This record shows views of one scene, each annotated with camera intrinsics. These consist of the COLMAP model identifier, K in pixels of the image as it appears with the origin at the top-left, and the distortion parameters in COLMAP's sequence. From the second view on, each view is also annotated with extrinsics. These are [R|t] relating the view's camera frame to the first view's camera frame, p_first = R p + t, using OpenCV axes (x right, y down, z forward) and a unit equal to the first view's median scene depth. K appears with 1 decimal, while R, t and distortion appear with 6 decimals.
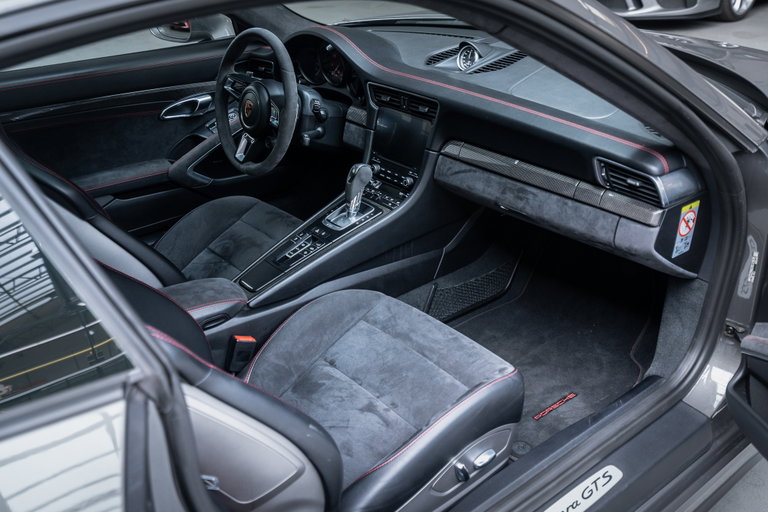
lens RADIAL K [[728.7, 0, 385.5], [0, 728.7, 250.2], [0, 0, 1]] dist [0.006693, 0.000000]
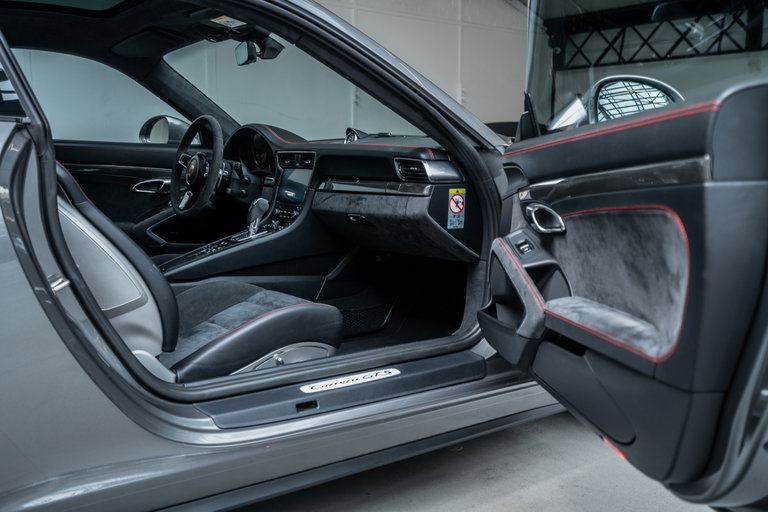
lens RADIAL K [[728.7, 0, 384.5], [0, 728.7, 251.9], [0, 0, 1]] dist [0.006693, 0.000000]
pose [[0.997859, 0.047372, -0.045086, 0.292531], [-0.059533, 0.943350, -0.326416, 0.451771], [0.027069, 0.328402, 0.944150, -0.275402]]
